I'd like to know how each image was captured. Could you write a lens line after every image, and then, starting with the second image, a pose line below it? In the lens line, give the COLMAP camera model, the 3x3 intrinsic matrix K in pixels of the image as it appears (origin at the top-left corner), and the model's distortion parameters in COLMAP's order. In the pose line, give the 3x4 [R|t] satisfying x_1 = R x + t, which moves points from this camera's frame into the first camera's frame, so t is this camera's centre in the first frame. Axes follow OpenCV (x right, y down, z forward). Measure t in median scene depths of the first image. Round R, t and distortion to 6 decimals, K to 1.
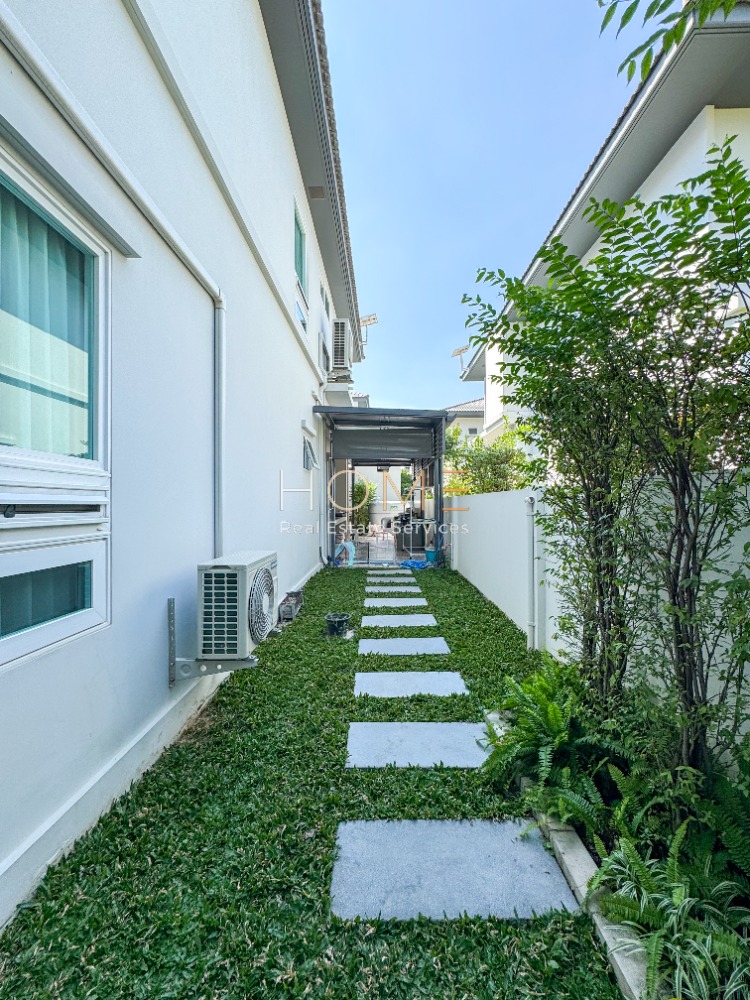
lens RADIAL K [[405.0, 0, 376.1], [0, 405.0, 503.0], [0, 0, 1]] dist [-0.005459, 0.001083]
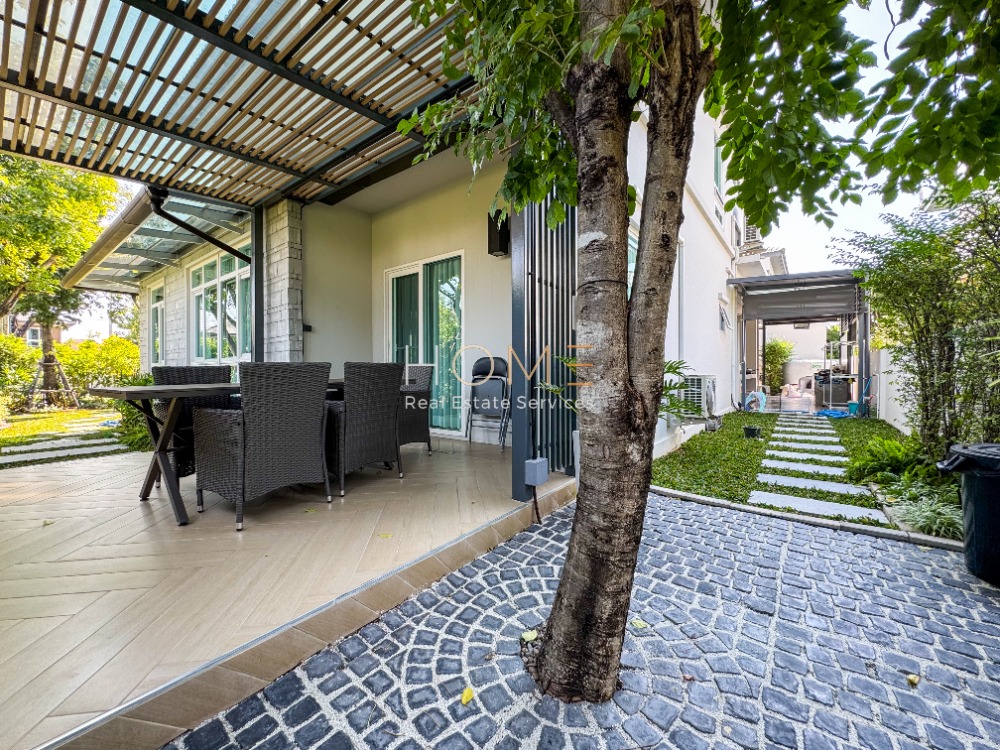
lens RADIAL K [[405.0, 0, 494.5], [0, 405.0, 373.6], [0, 0, 1]] dist [-0.005459, 0.001083]
pose [[0.800483, 0.006924, -0.599316, 0.016962], [-0.000268, 0.999937, 0.011194, 0.031504], [0.599356, -0.008800, 0.800434, -0.365461]]
